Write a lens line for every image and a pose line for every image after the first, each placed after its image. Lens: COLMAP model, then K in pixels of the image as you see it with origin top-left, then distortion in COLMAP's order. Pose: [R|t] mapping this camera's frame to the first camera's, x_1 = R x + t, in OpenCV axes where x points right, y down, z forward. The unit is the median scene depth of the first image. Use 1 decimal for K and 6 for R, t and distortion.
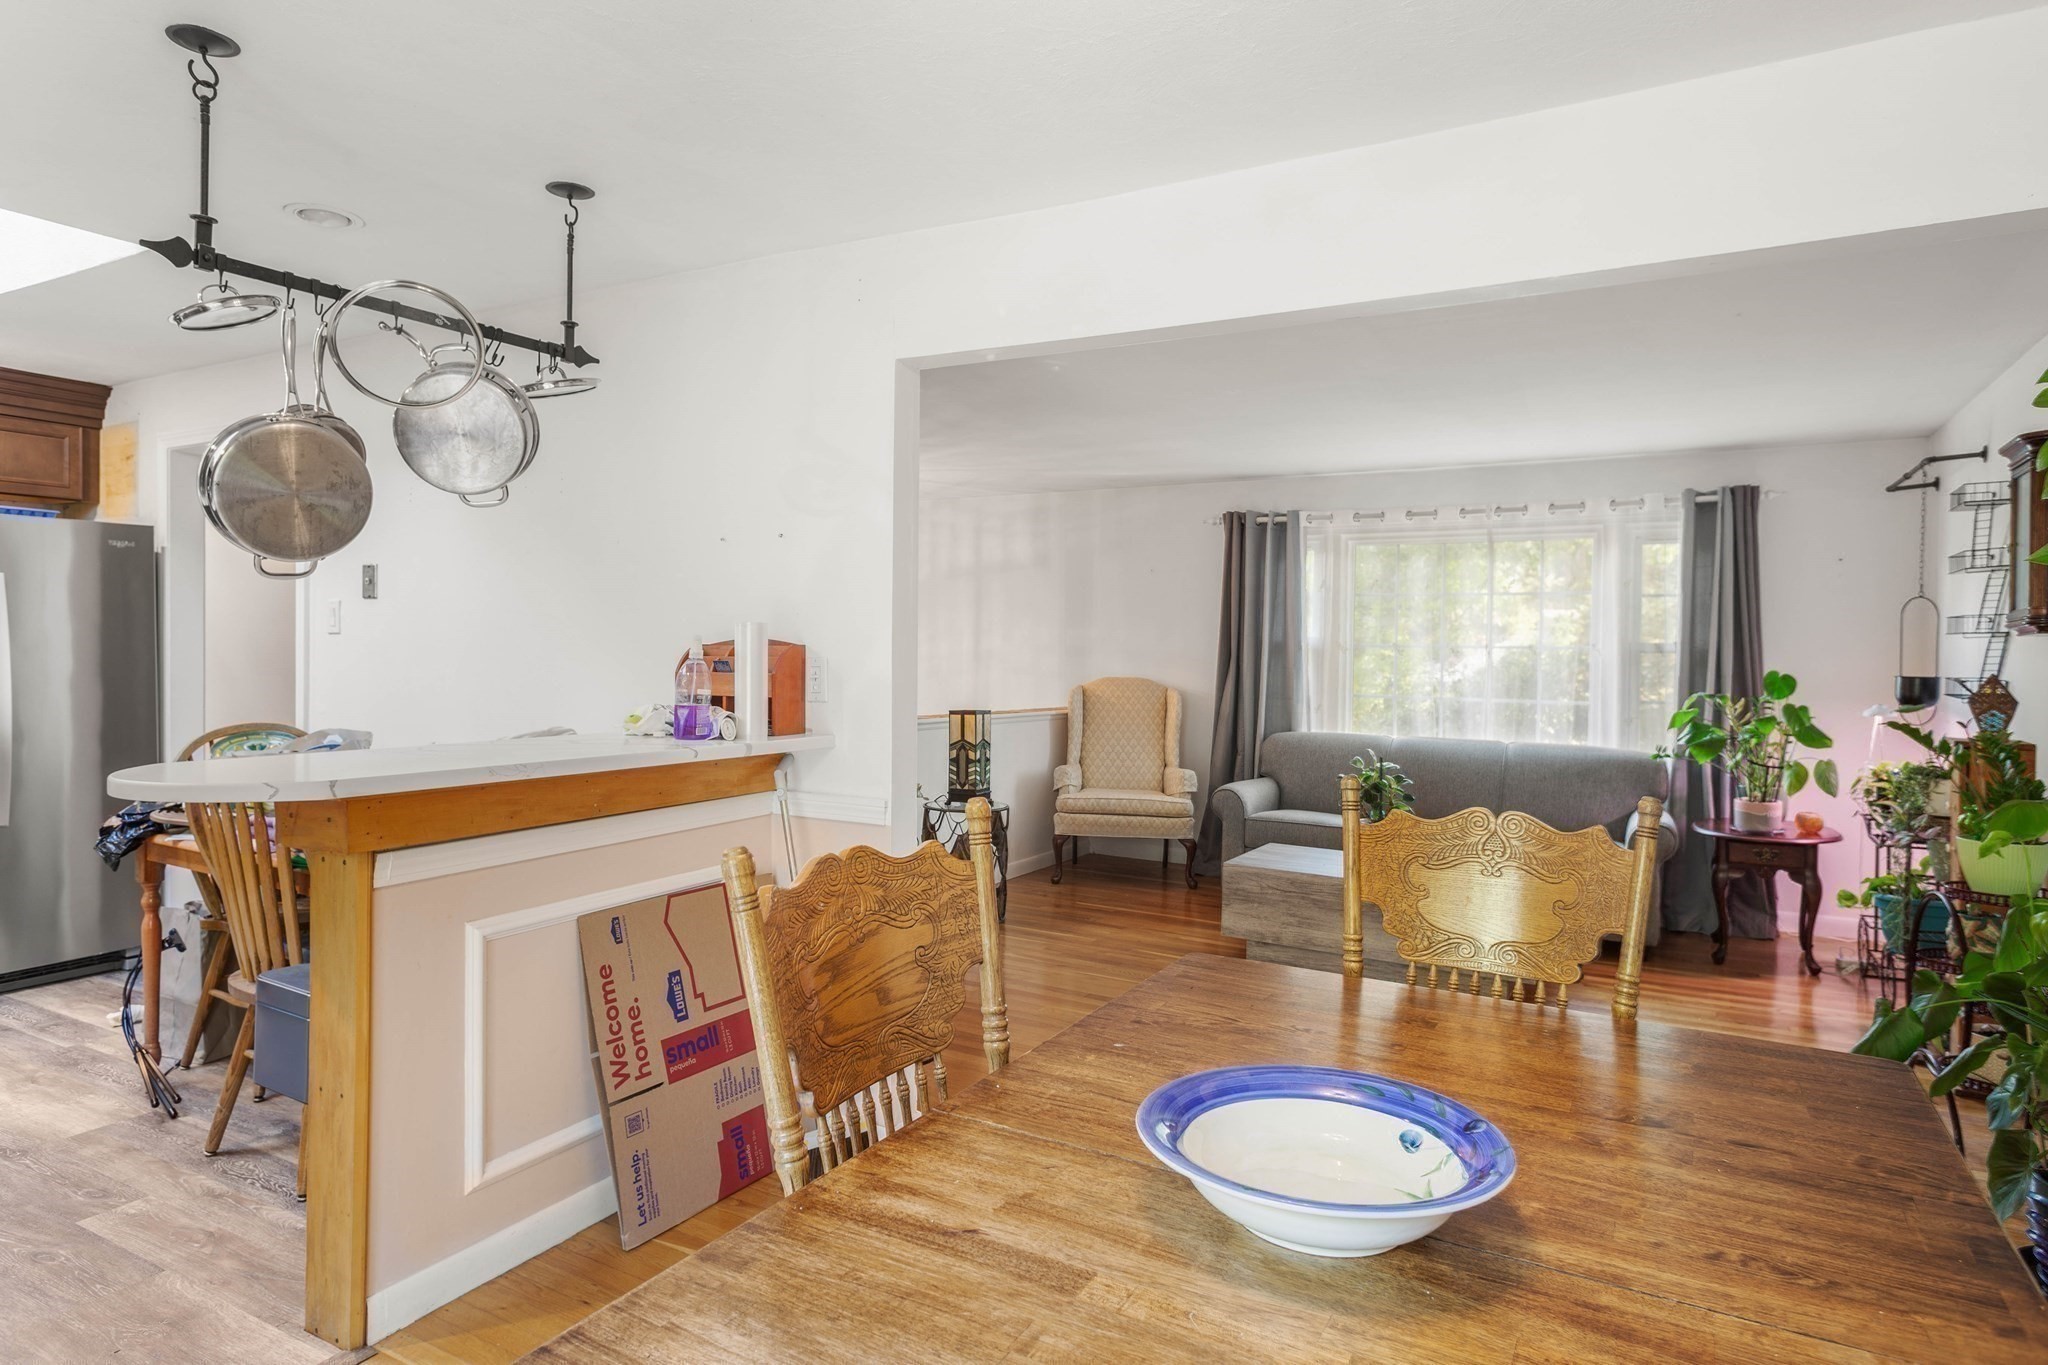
lens RADIAL K [[1177.3, 0, 1016.6], [0, 1177.3, 668.7], [0, 0, 1]] dist [0.016069, -0.008386]
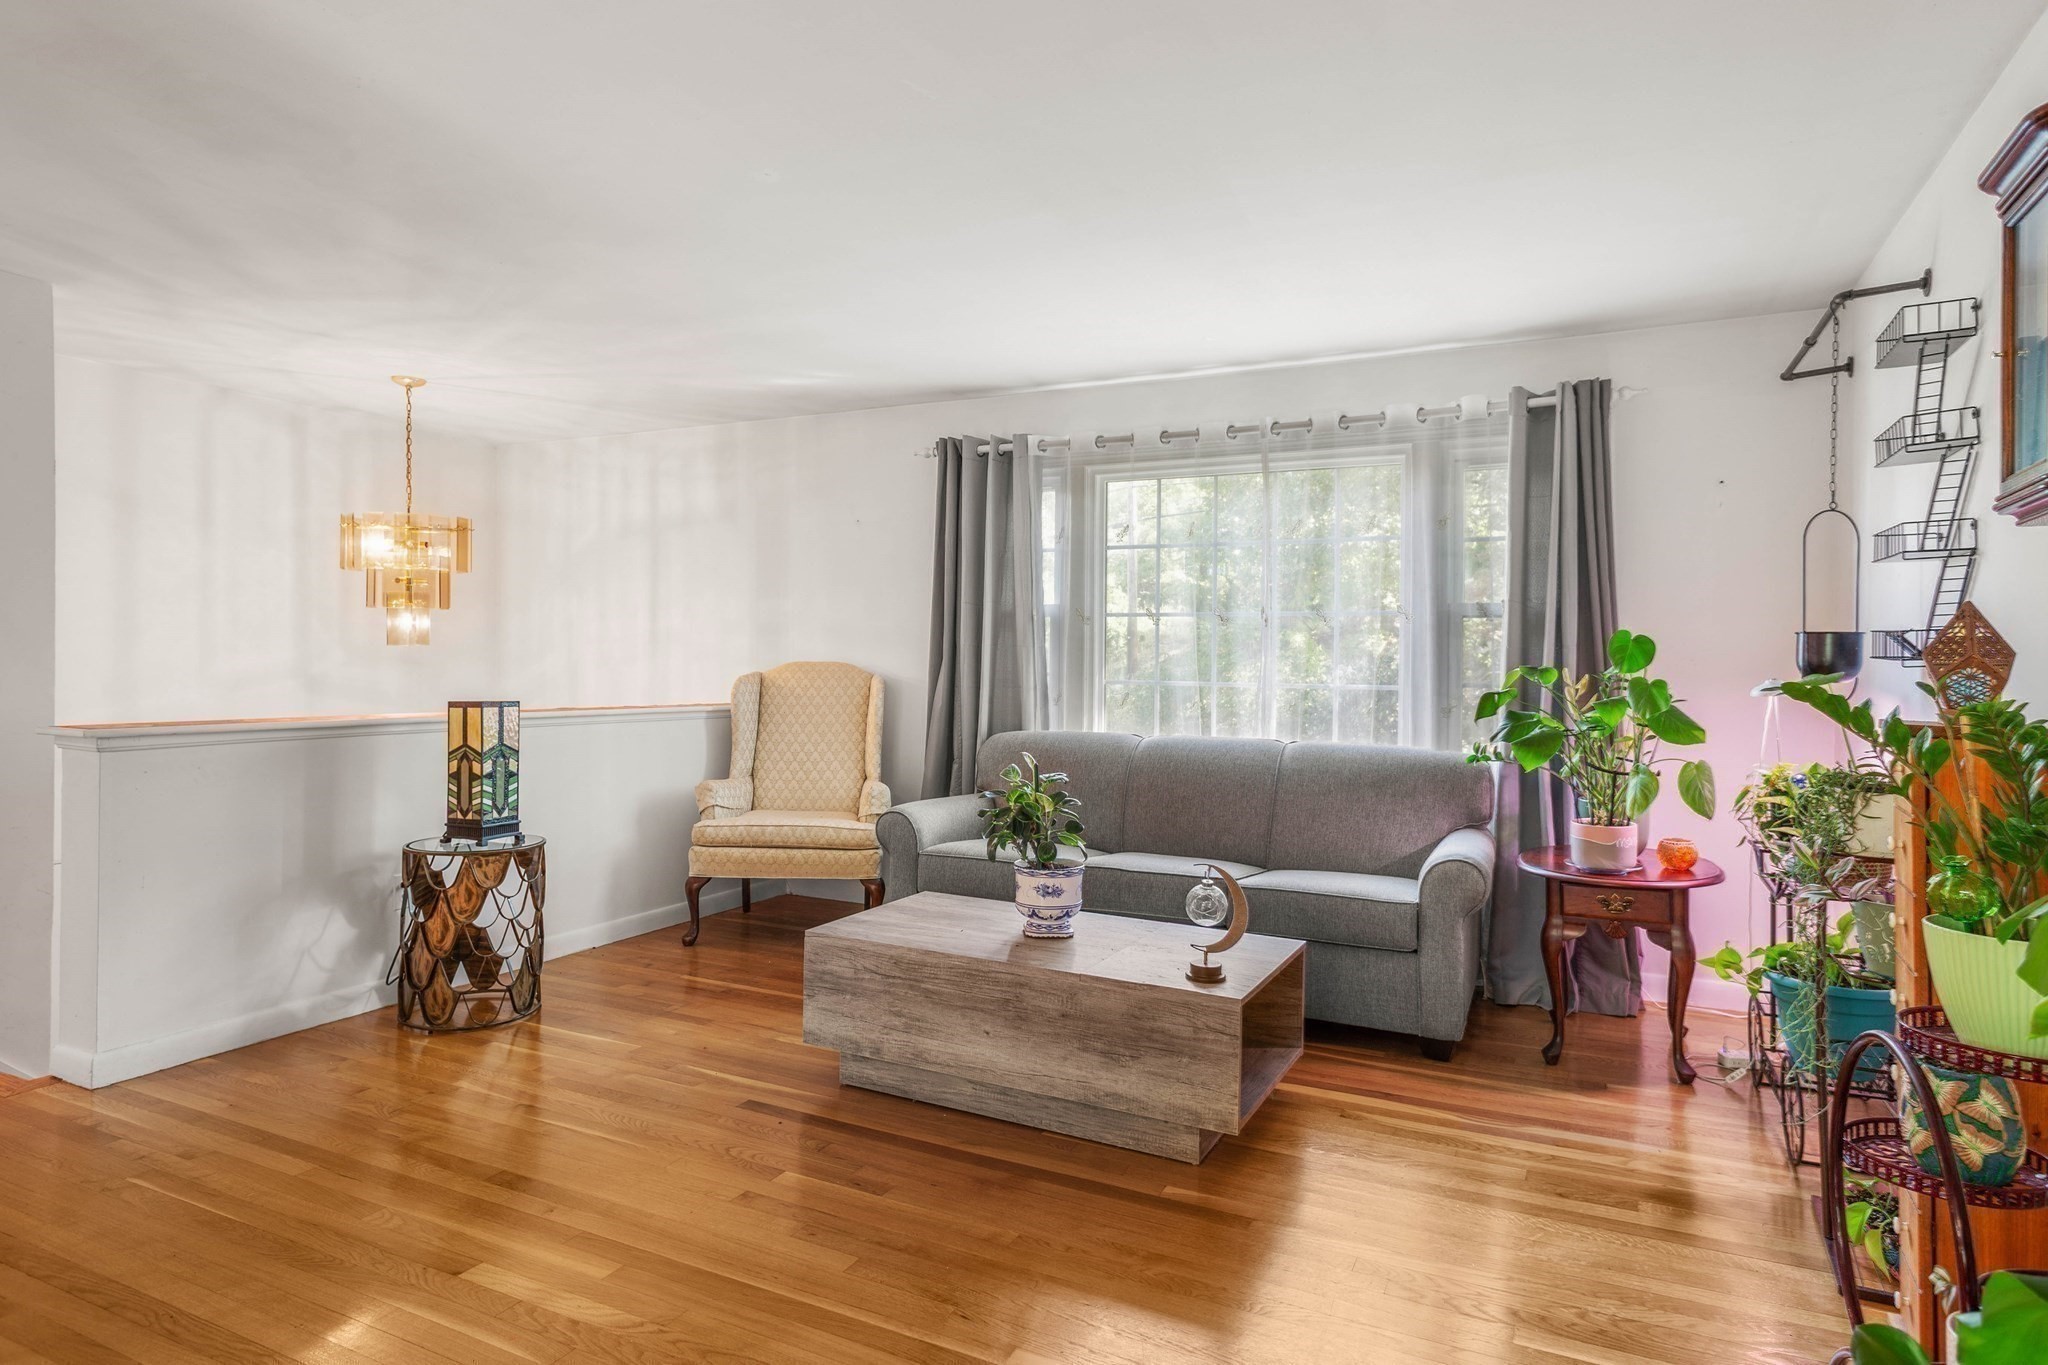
lens RADIAL K [[1177.3, 0, 1022.2], [0, 1177.3, 663.3], [0, 0, 1]] dist [0.016069, -0.008386]
pose [[0.998185, -0.004873, 0.060024, 0.228539], [0.005634, 0.999906, -0.012512, 0.024015], [-0.059958, 0.012827, 0.998118, 0.309429]]
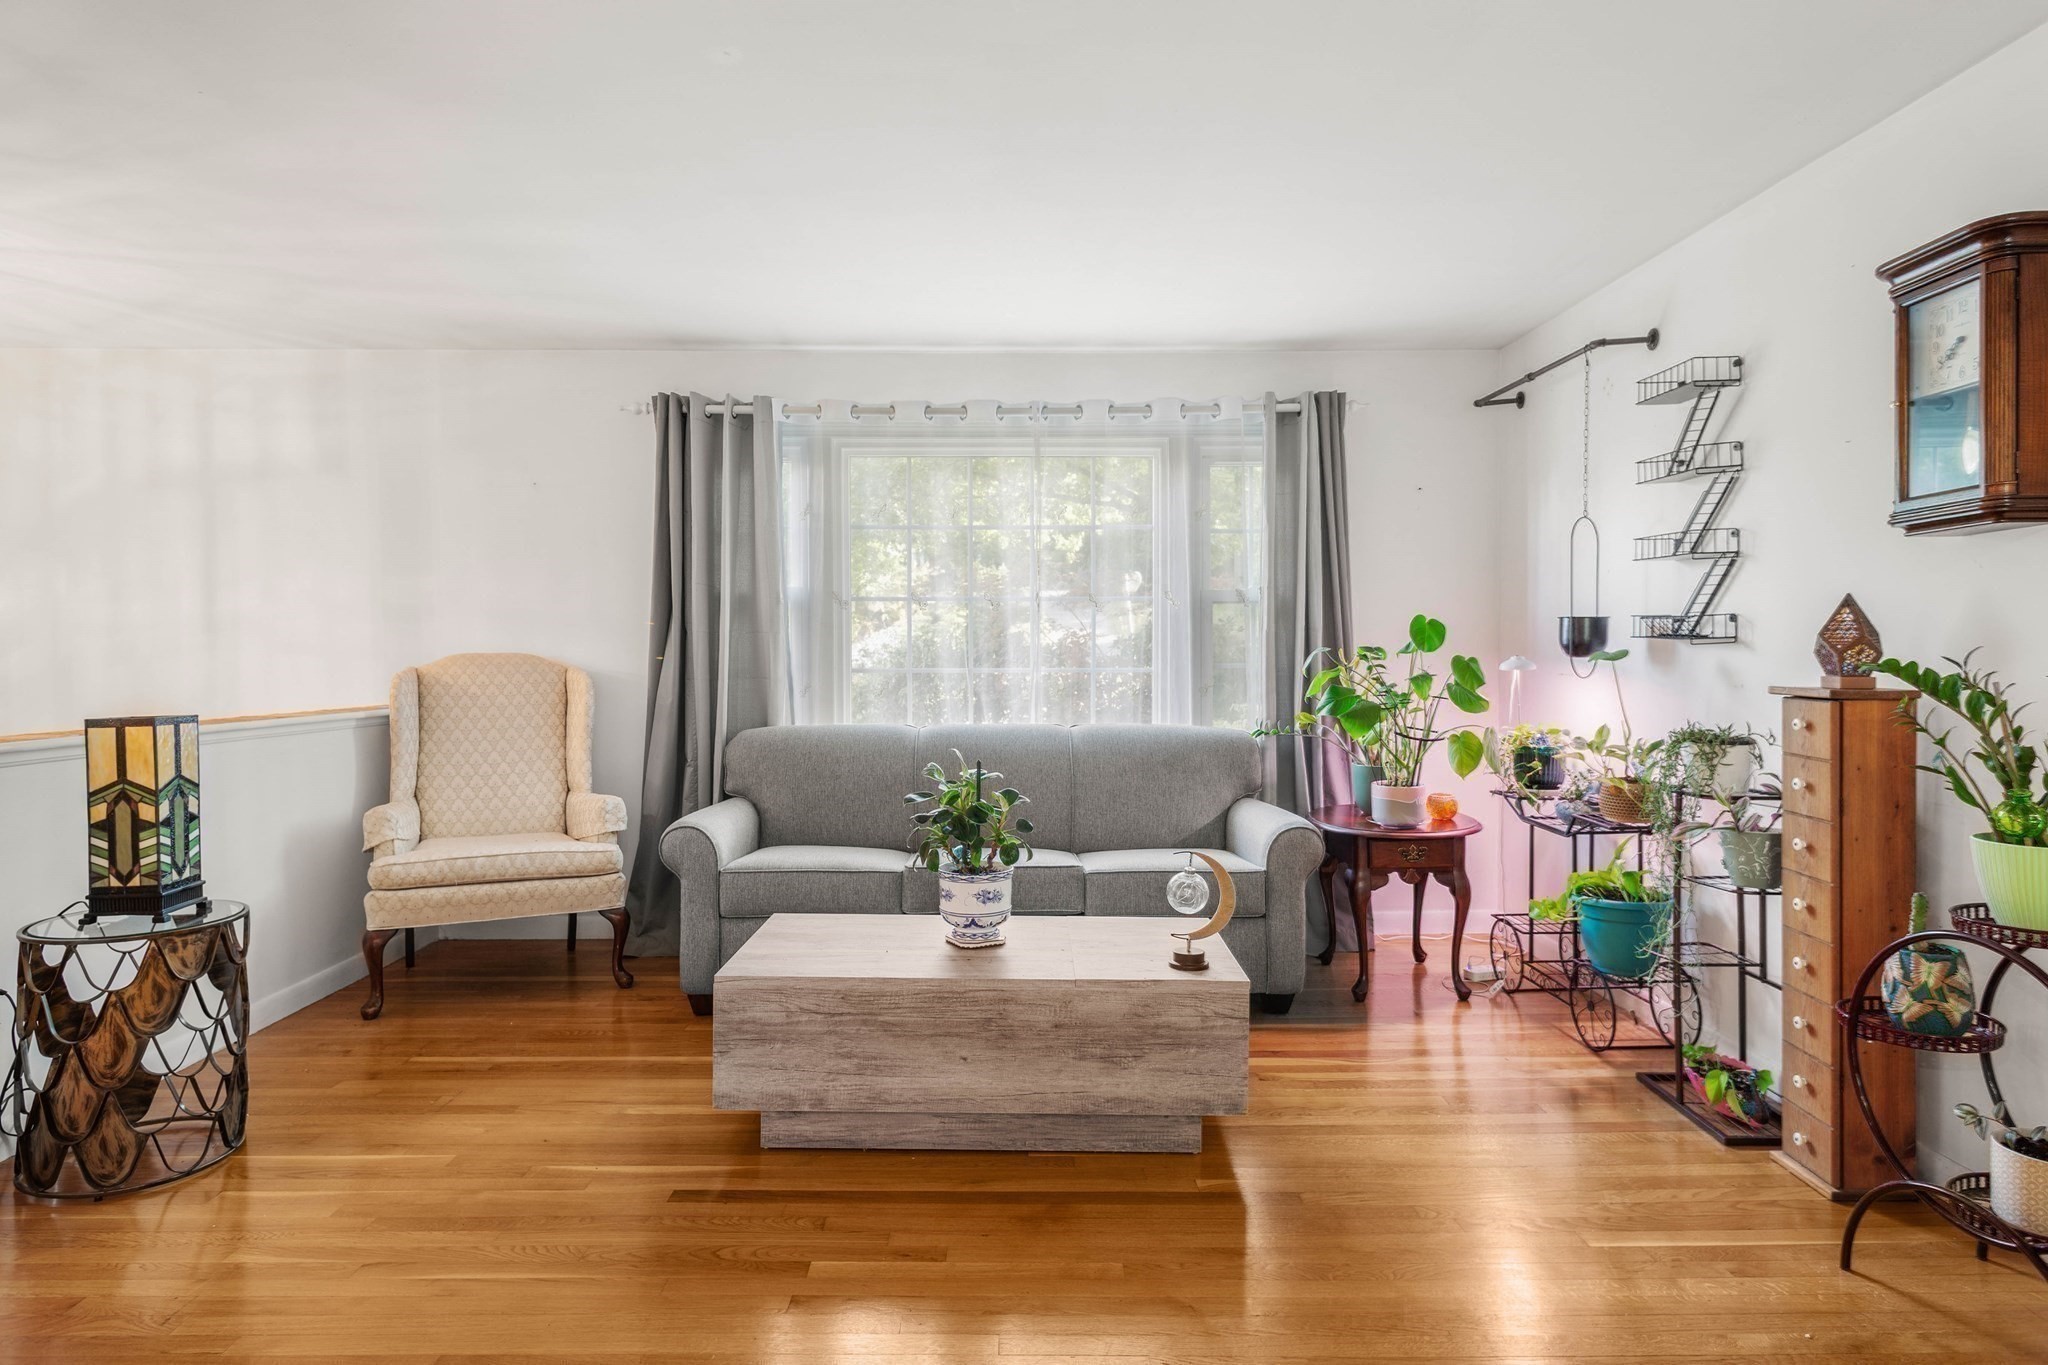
lens RADIAL K [[1177.3, 0, 1035.0], [0, 1177.3, 672.4], [0, 0, 1]] dist [0.016069, -0.008386]
pose [[0.861773, -0.028355, 0.506502, 0.029015], [0.023467, 0.999596, 0.016032, 0.018386], [-0.506752, -0.001930, 0.862090, 0.411010]]
